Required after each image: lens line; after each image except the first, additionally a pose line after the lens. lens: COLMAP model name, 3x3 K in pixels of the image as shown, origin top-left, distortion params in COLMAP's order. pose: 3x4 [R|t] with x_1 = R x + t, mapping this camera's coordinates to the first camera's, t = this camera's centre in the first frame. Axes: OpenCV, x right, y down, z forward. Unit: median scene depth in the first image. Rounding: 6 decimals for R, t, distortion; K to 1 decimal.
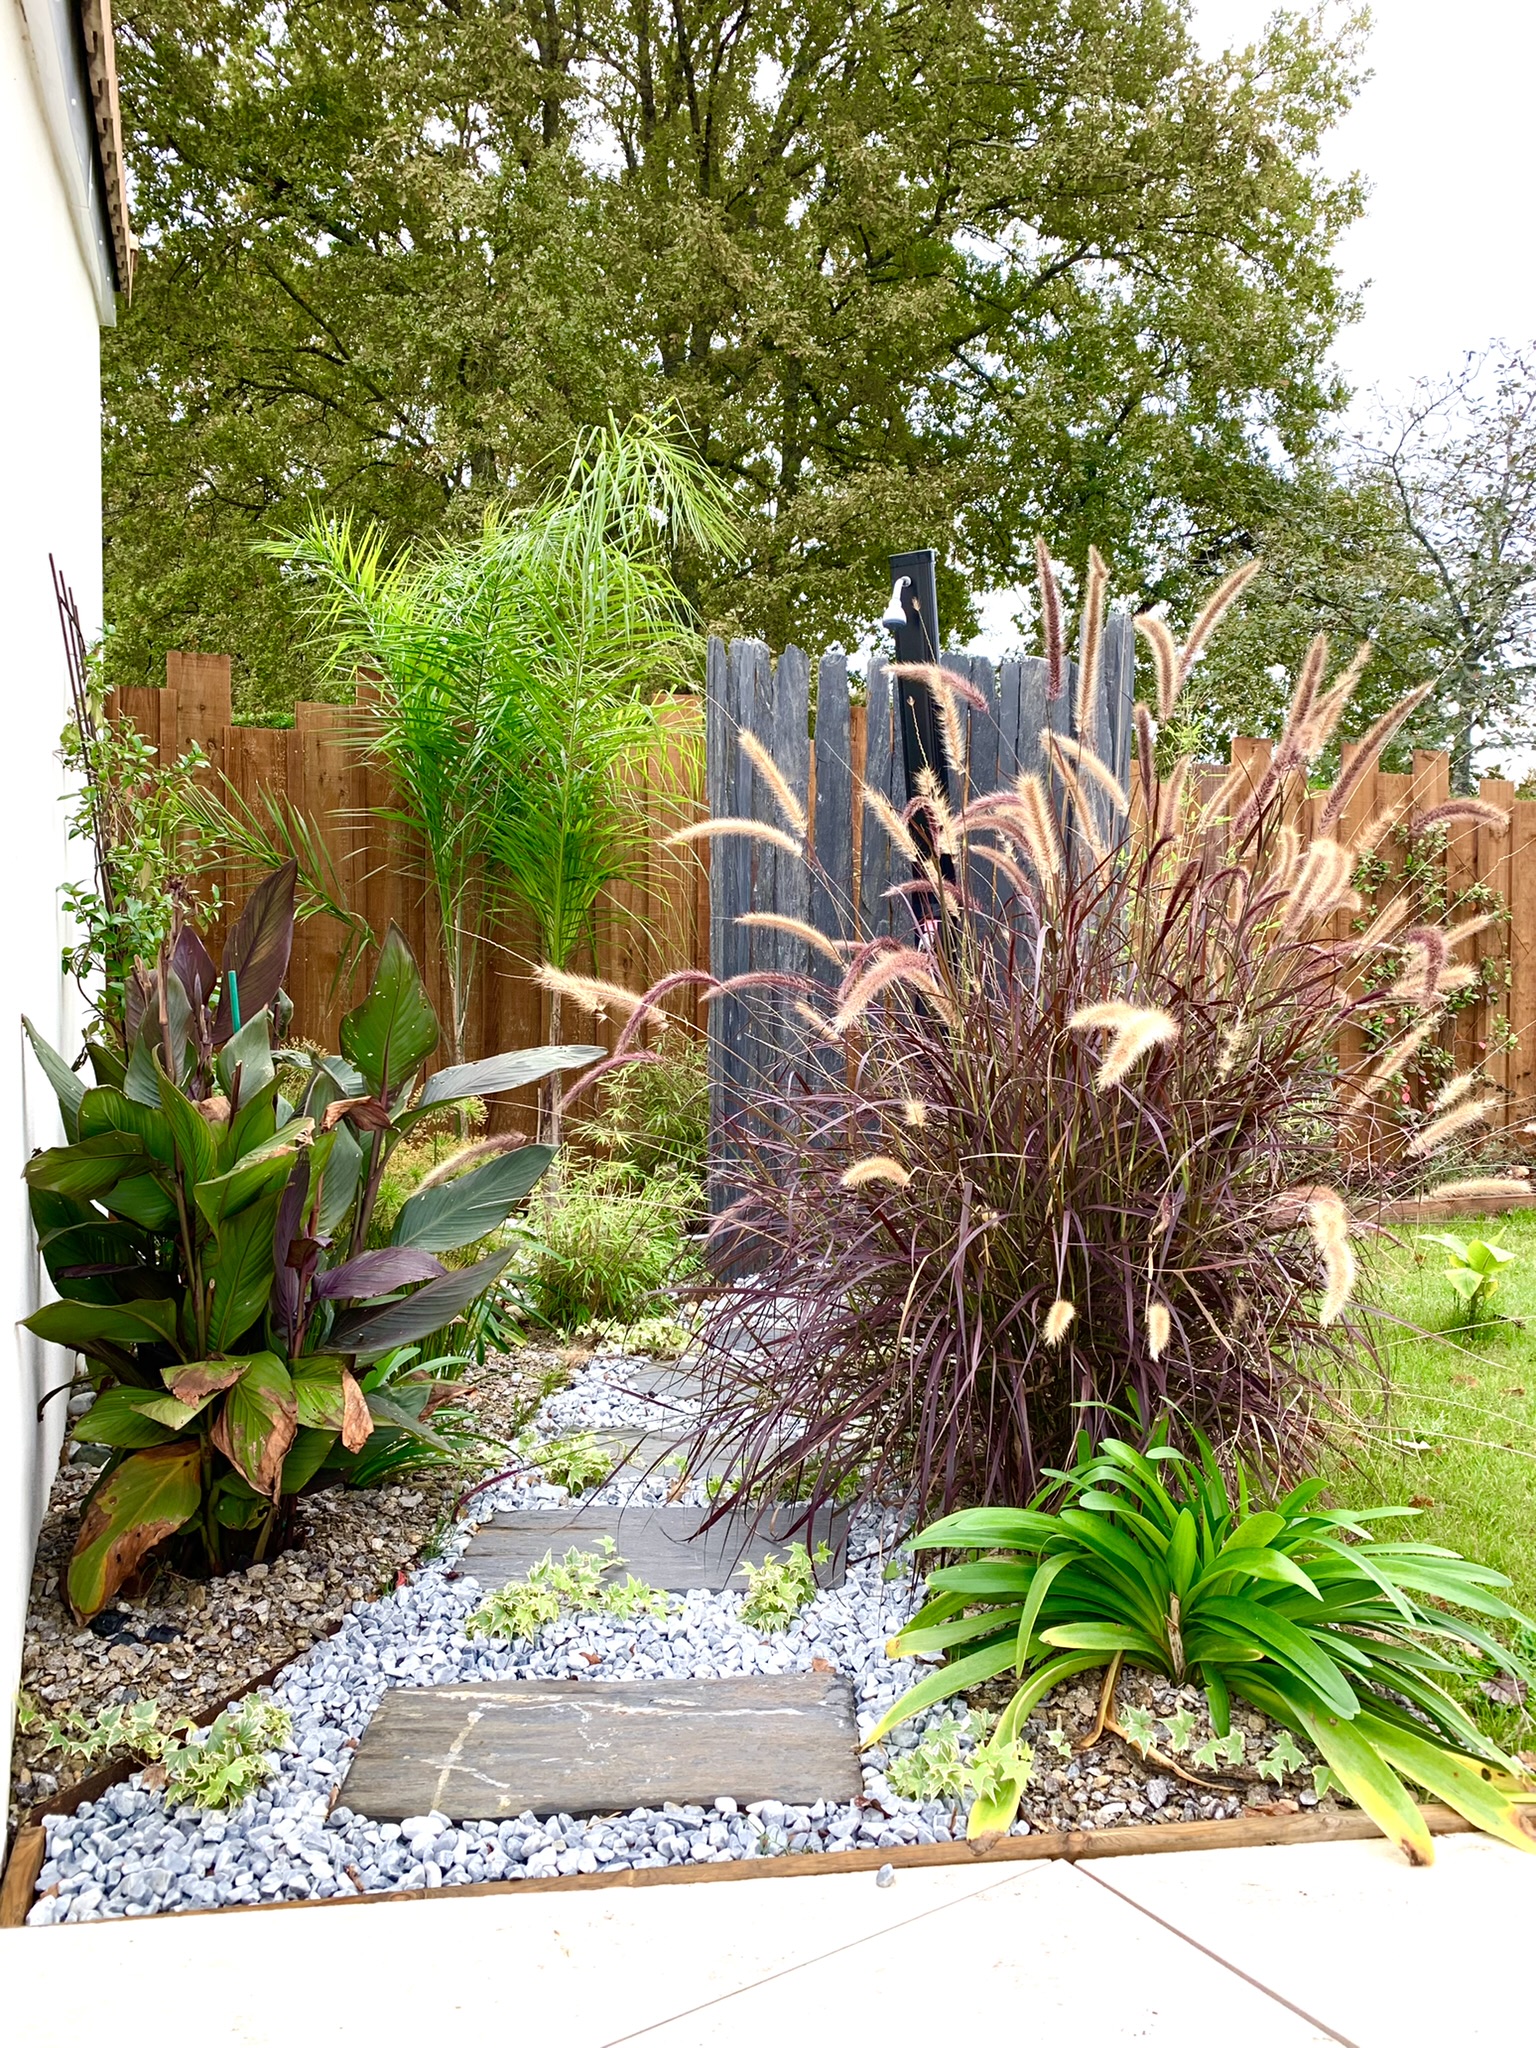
lens RADIAL K [[1562.8, 0, 781.7], [0, 1562.8, 1031.8], [0, 0, 1]] dist [0.028157, -0.026736]
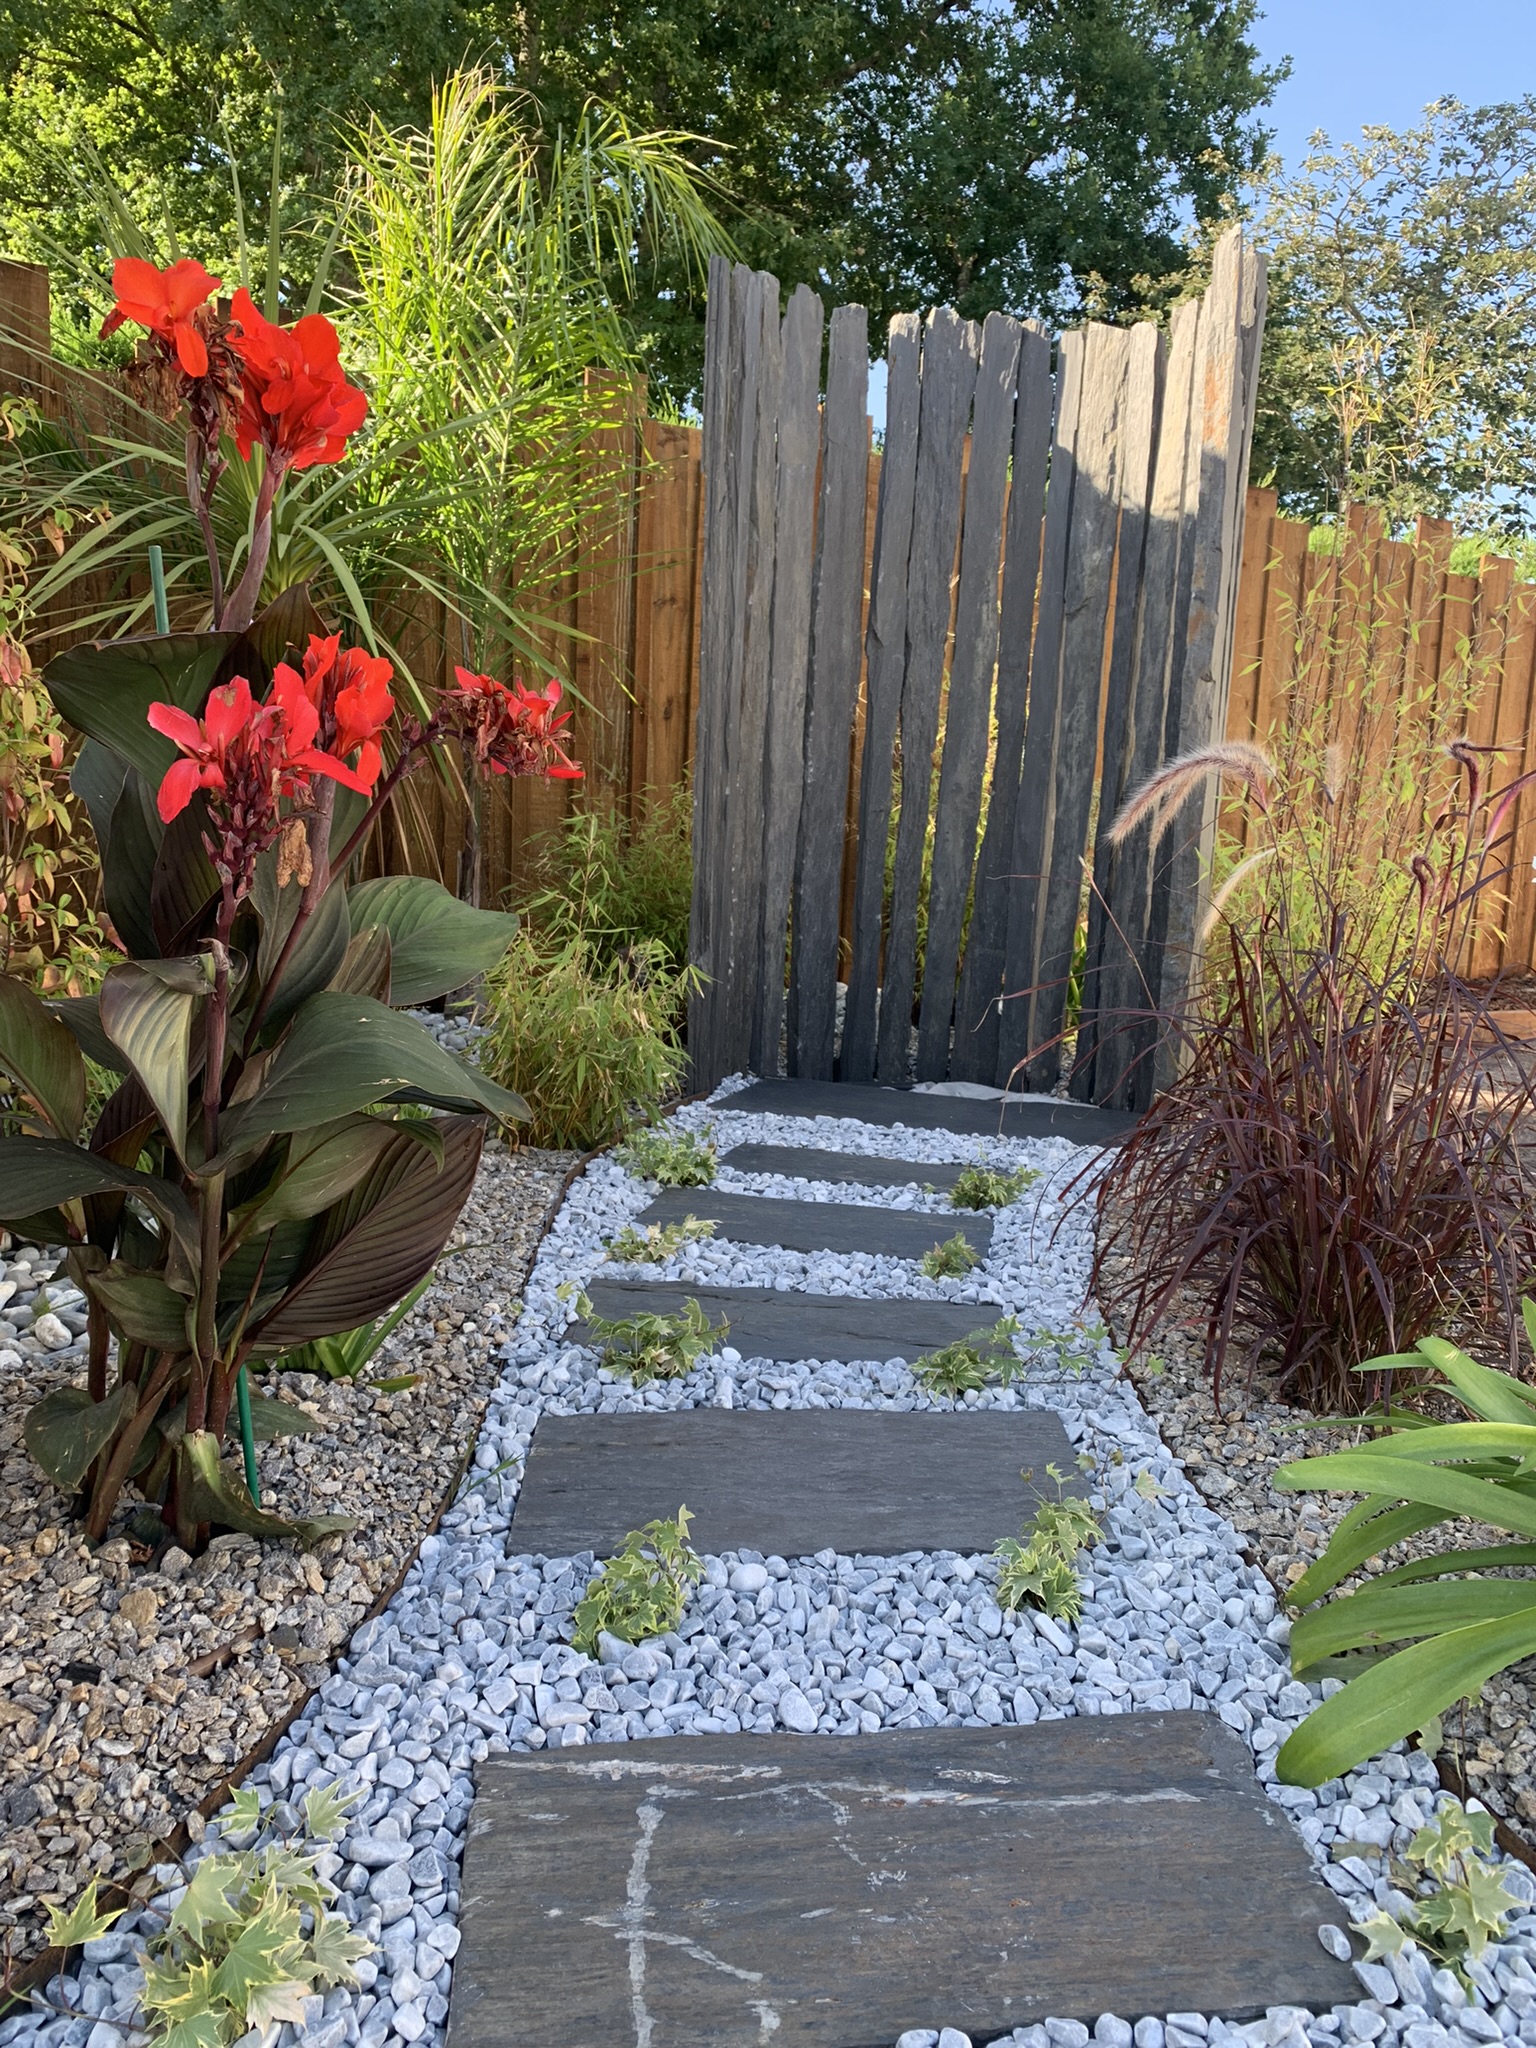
lens RADIAL K [[1562.8, 0, 775.7], [0, 1562.8, 1021.0], [0, 0, 1]] dist [0.028157, -0.026736]
pose [[0.992495, 0.027354, 0.119186, -0.085770], [-0.040566, 0.993117, 0.109880, 0.028870], [-0.115360, -0.113890, 0.986773, 0.171201]]
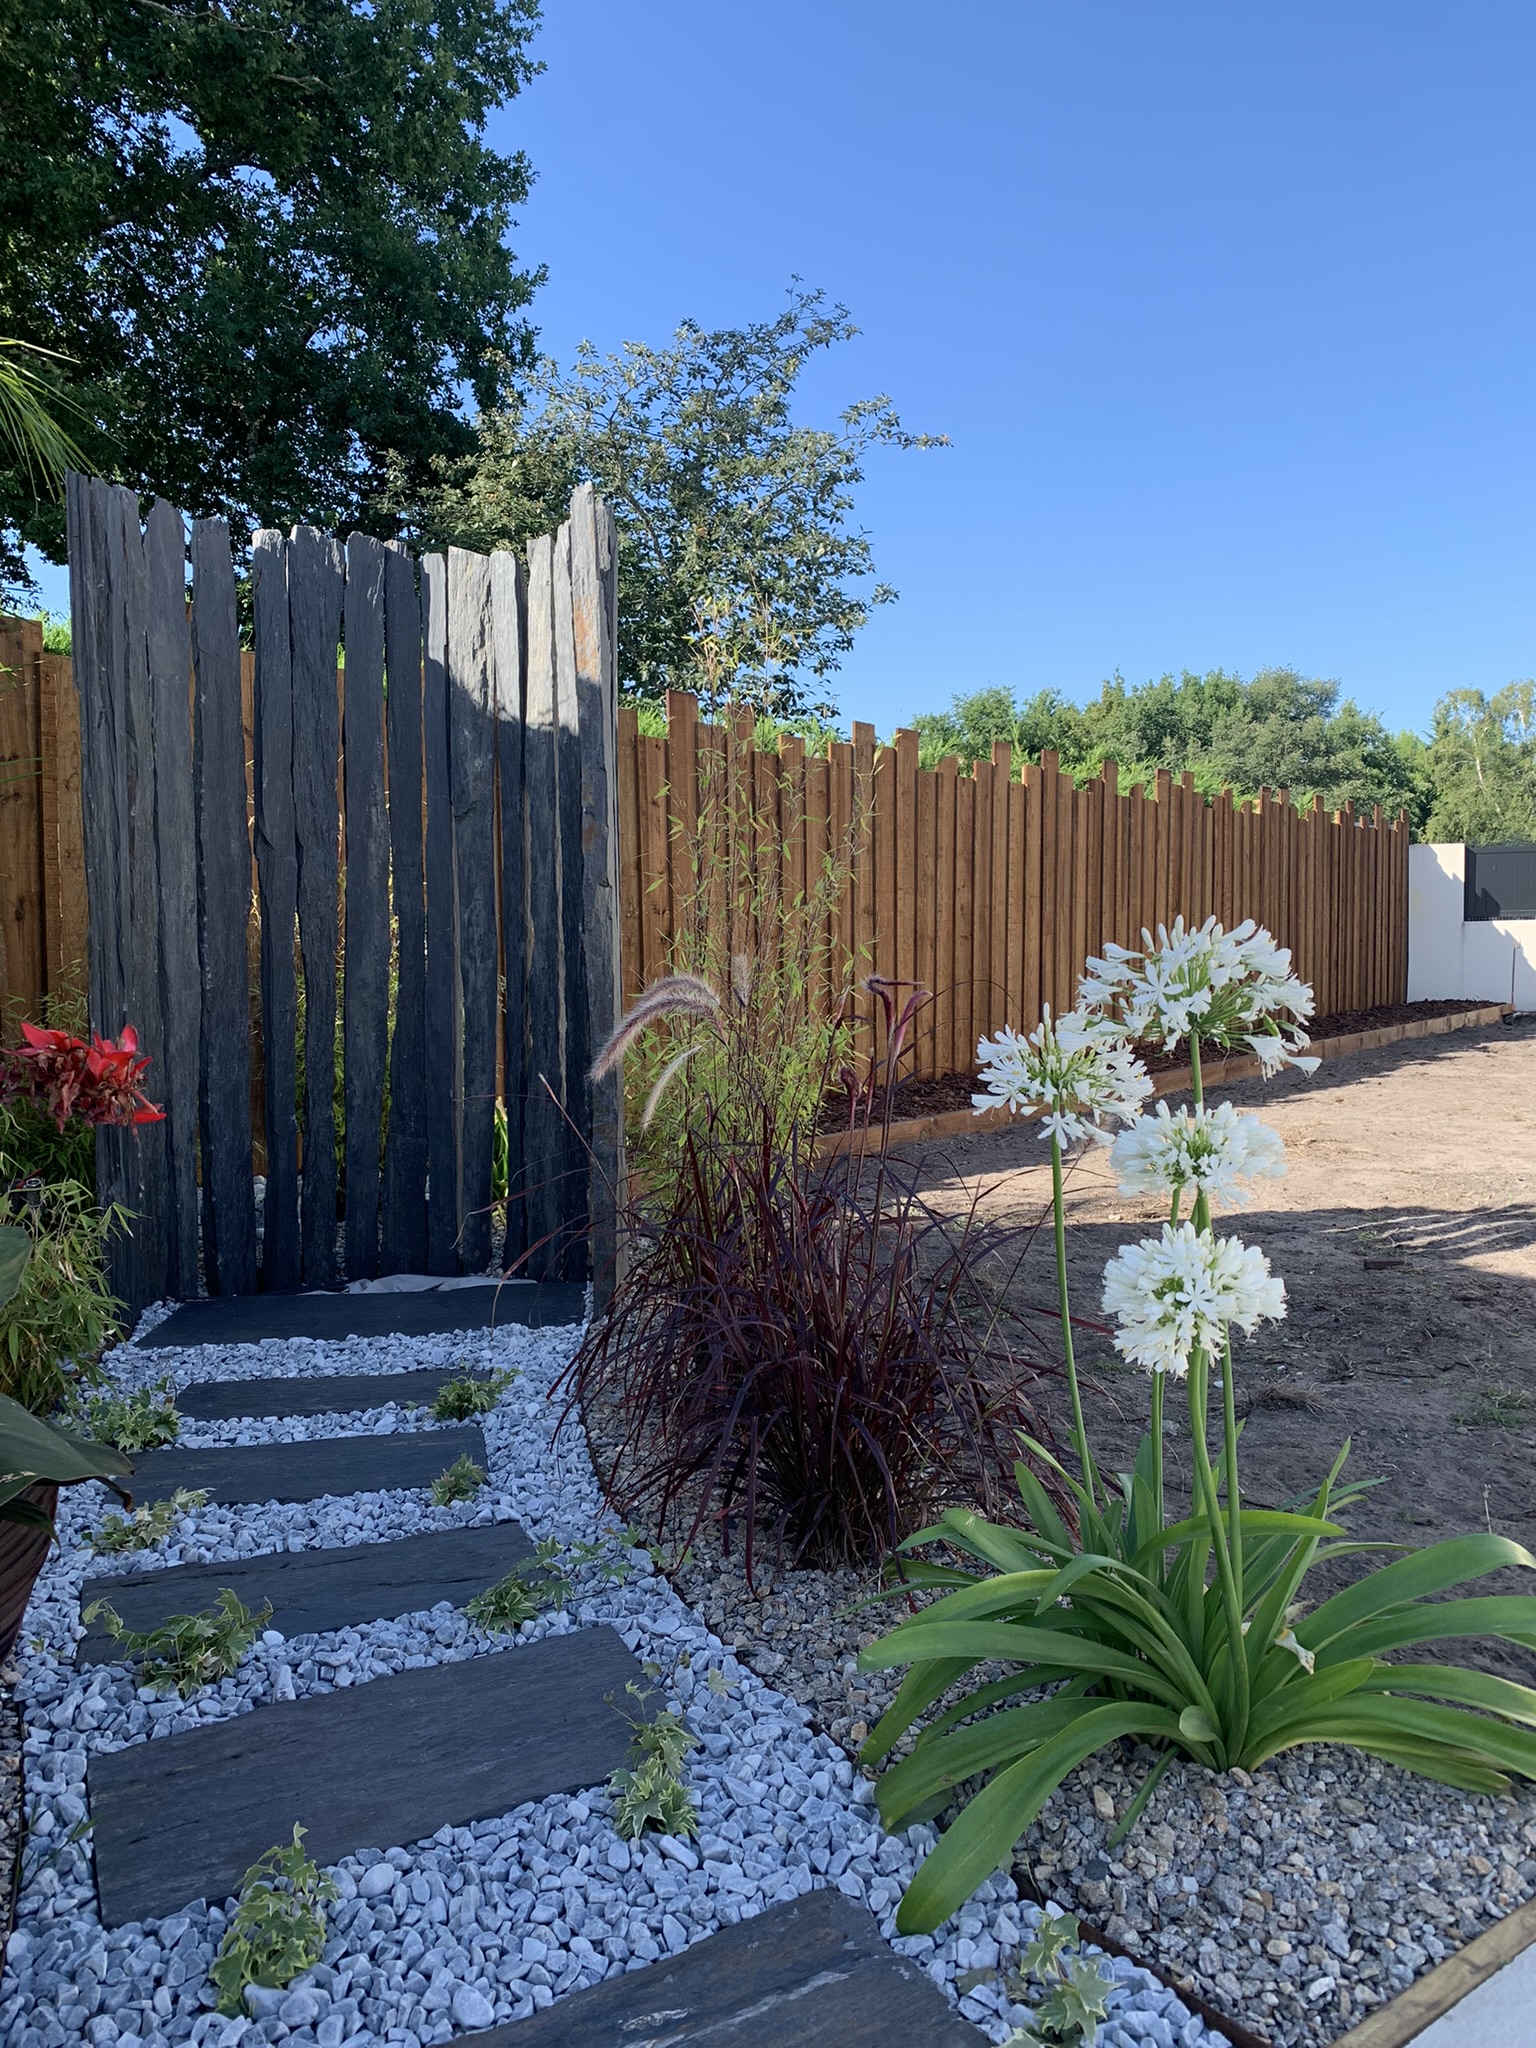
lens RADIAL K [[1562.8, 0, 752.4], [0, 1562.8, 1026.5], [0, 0, 1]] dist [0.028157, -0.026736]
pose [[0.865801, -0.038964, 0.498869, -0.131100], [0.029014, 0.999195, 0.027688, 0.000036], [-0.499546, -0.009498, 0.866235, 0.161214]]
